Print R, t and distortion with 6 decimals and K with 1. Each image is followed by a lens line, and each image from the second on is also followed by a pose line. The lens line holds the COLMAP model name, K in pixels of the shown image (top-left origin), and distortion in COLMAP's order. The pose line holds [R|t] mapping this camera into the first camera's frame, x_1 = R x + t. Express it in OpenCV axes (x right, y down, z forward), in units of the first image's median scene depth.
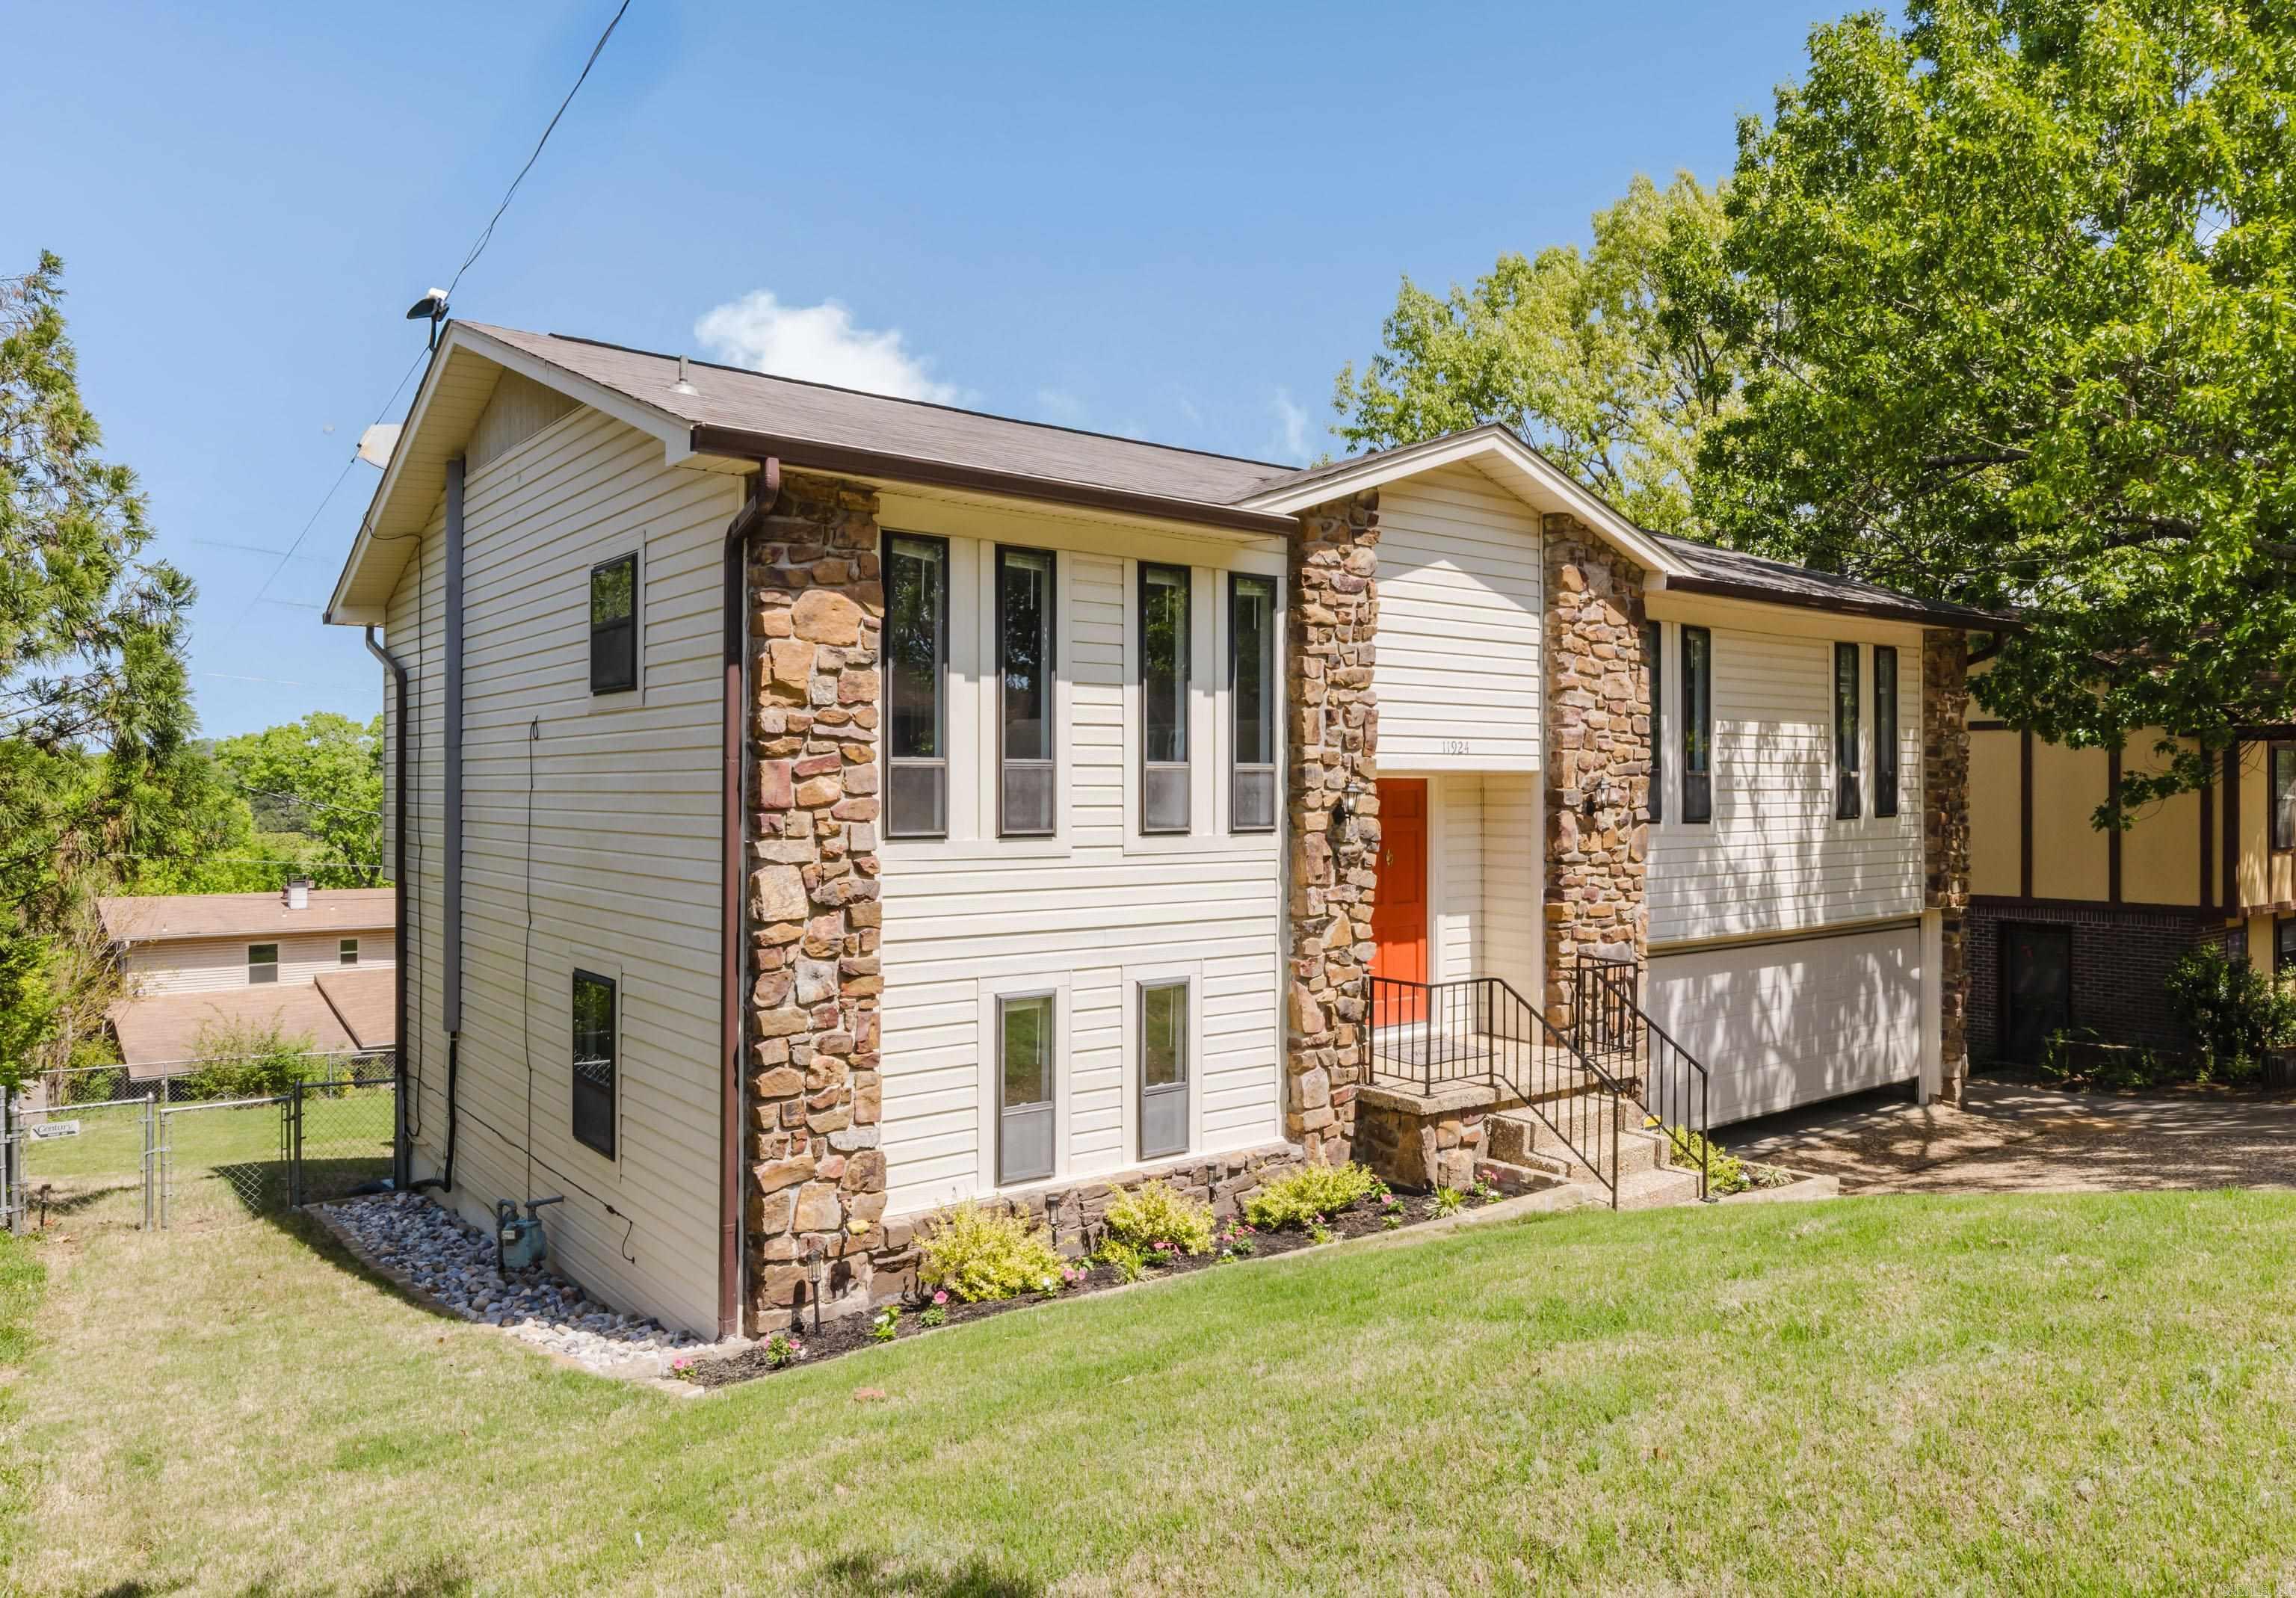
lens RADIAL K [[1534.5, 0, 1158.4], [0, 1534.5, 788.3], [0, 0, 1]] dist [0.009108, 0.001698]
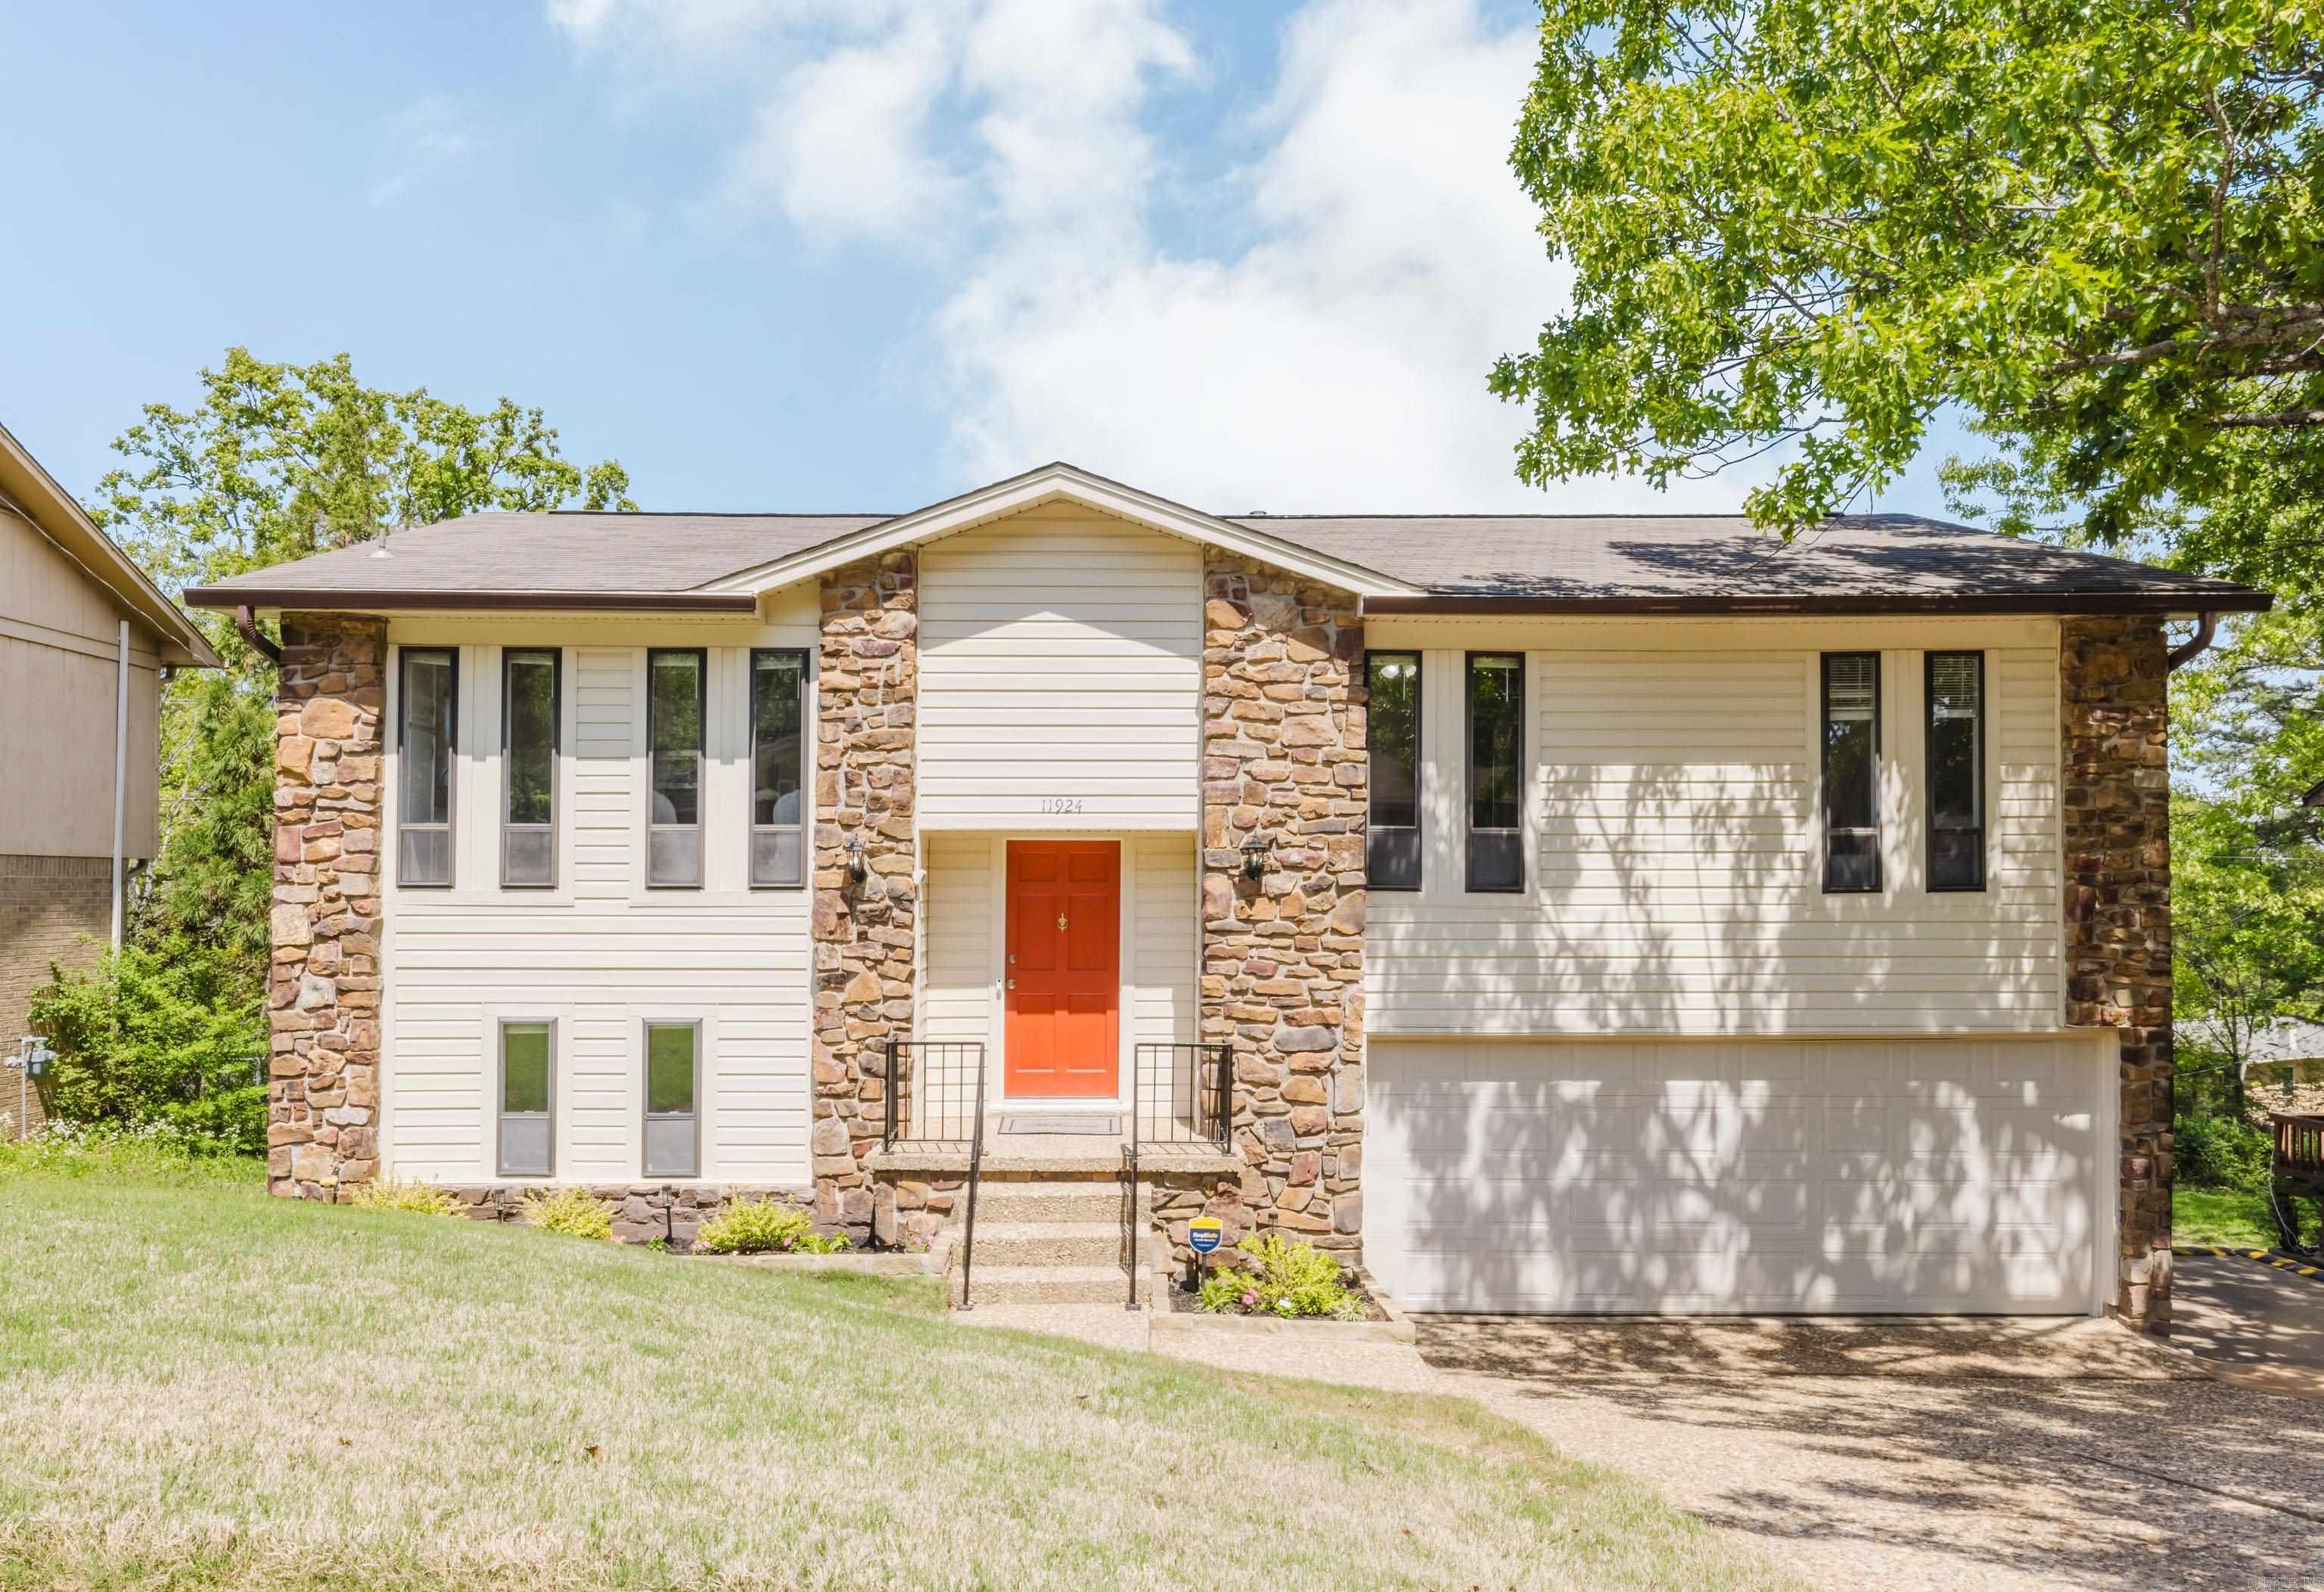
lens RADIAL K [[1553.9, 0, 1025.1], [0, 1553.9, 863.7], [0, 0, 1]] dist [0.003650, 0.007480]
pose [[0.786049, -0.005314, -0.618141, 0.854898], [-0.001790, 0.999939, -0.010873, 0.021890], [0.618161, 0.009653, 0.785992, 0.251860]]
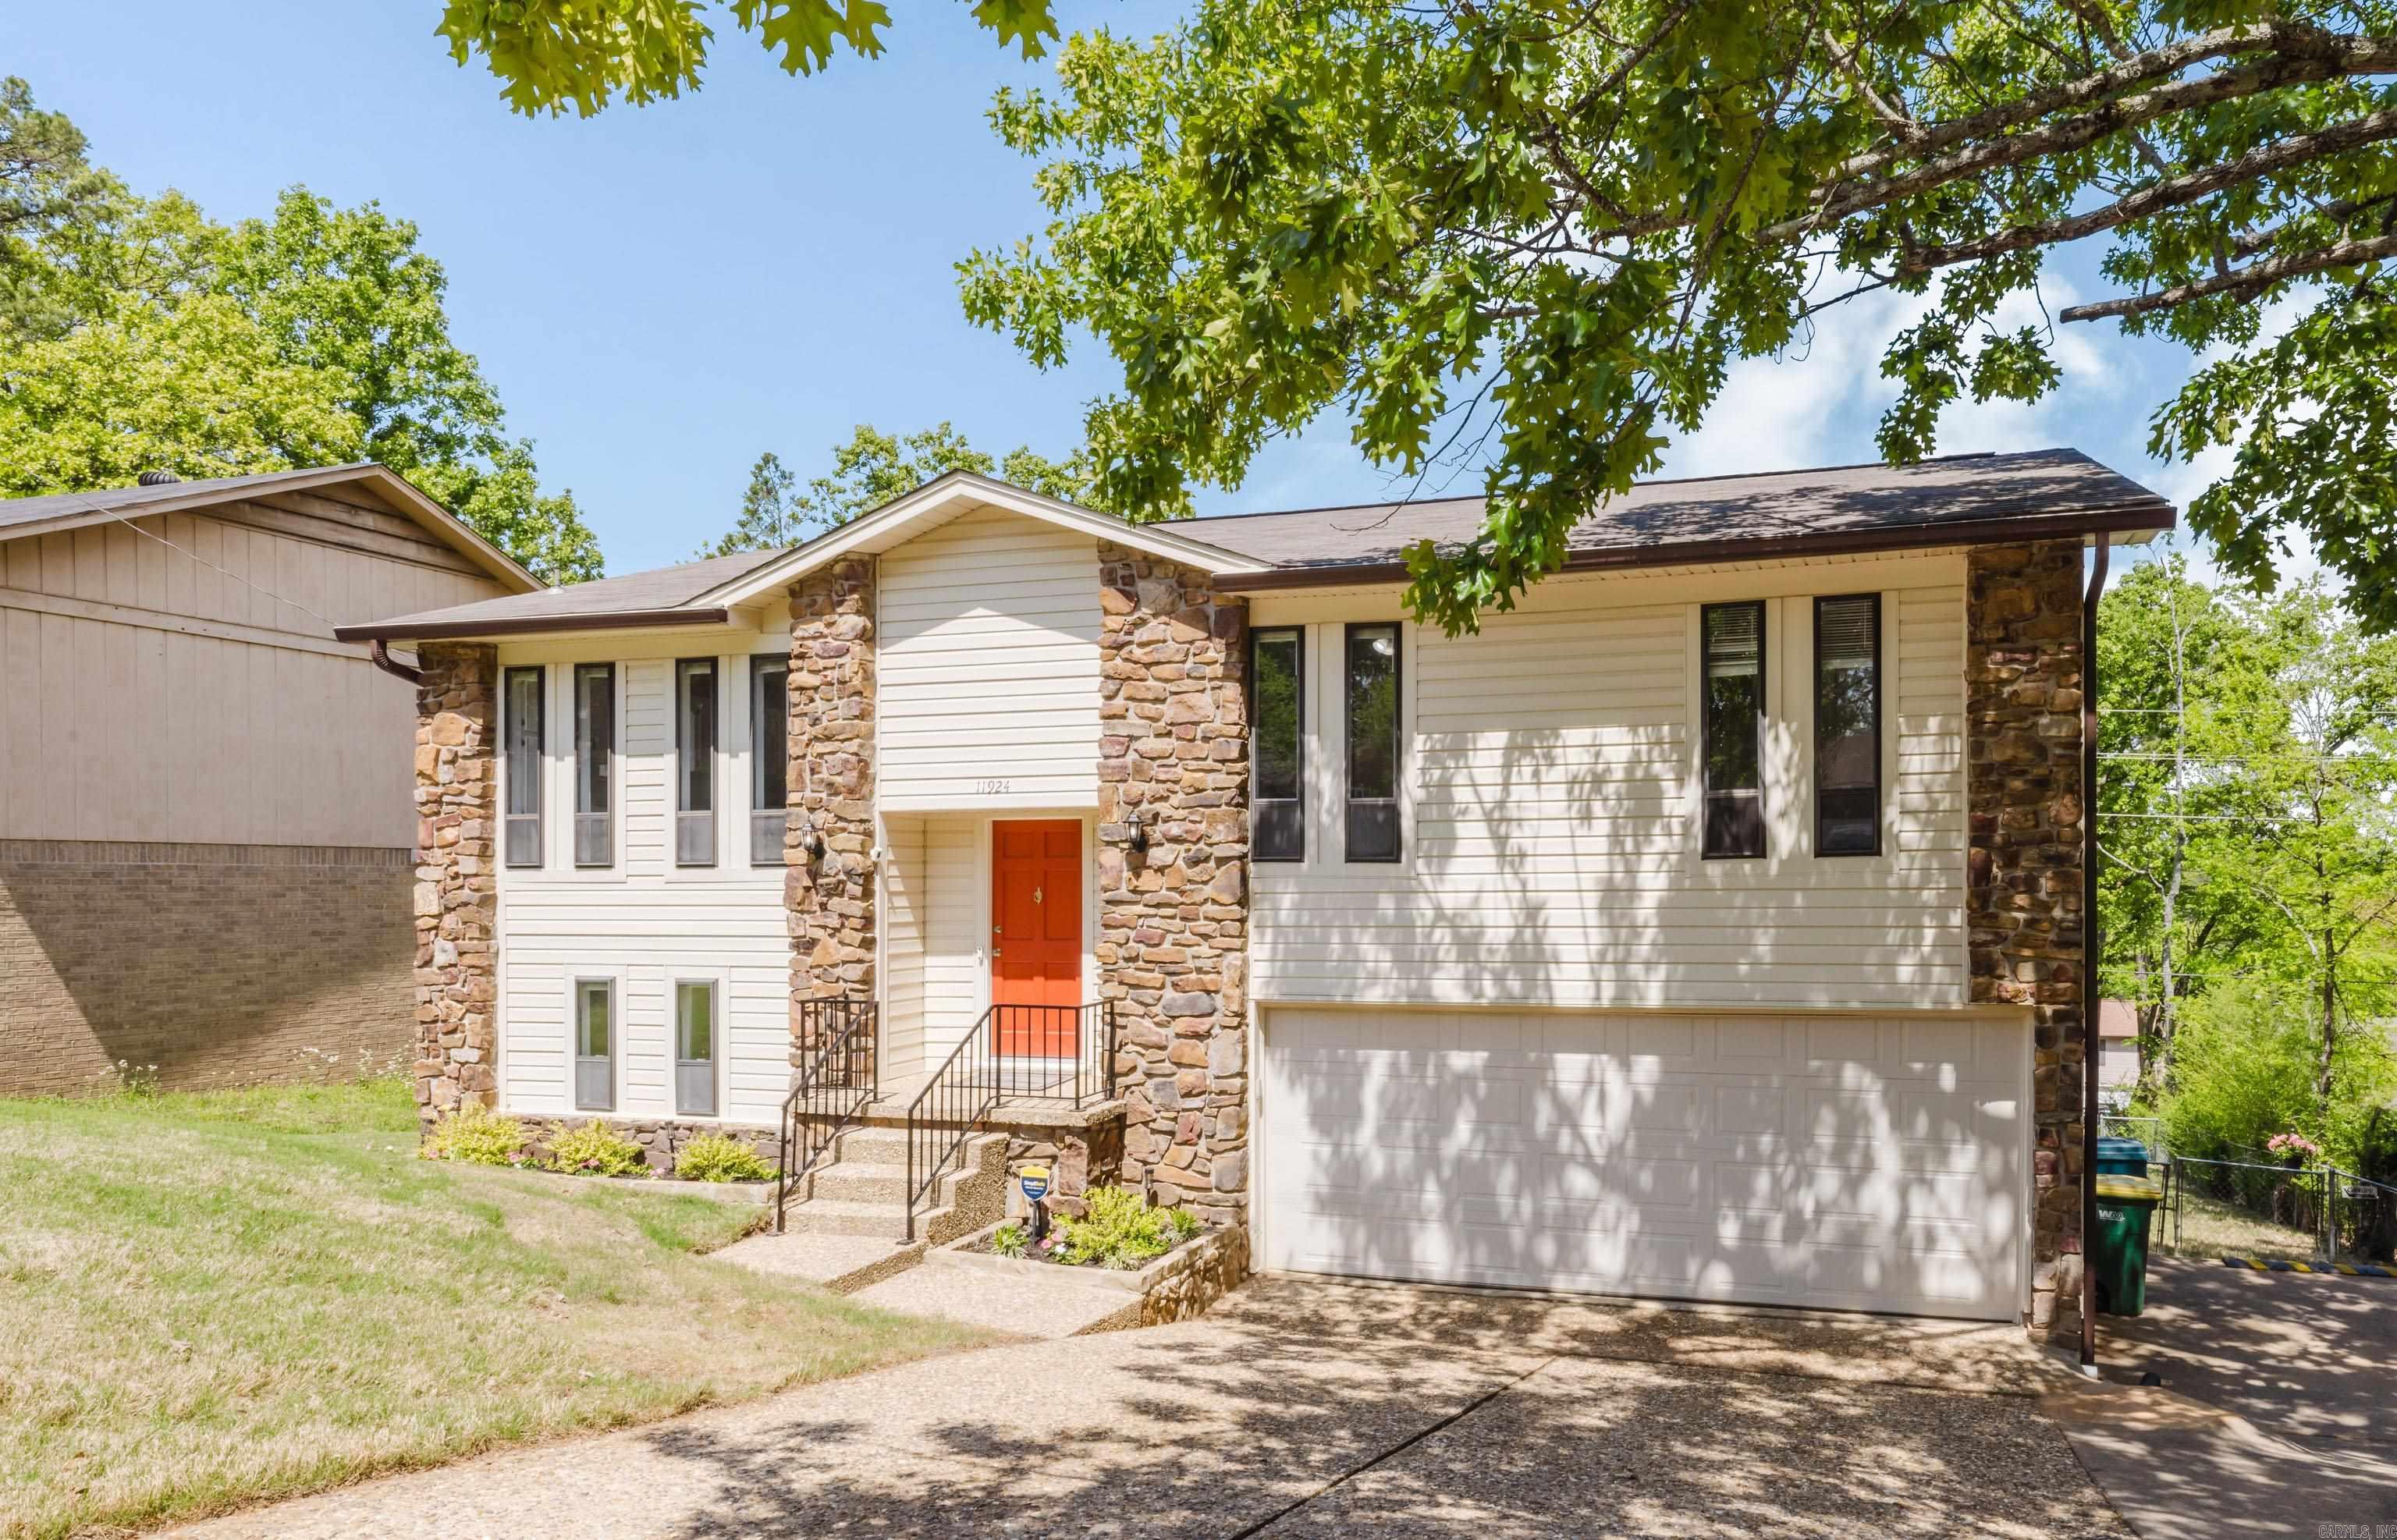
lens RADIAL K [[1466.5, 0, 1383.1], [0, 1466.5, 892.1], [0, 0, 1]] dist [0.002688, 0.000931]
pose [[0.589145, 0.004570, -0.808014, 1.268842], [0.005784, 0.999935, 0.009872, 0.039854], [0.808006, -0.010490, 0.589080, 0.696592]]
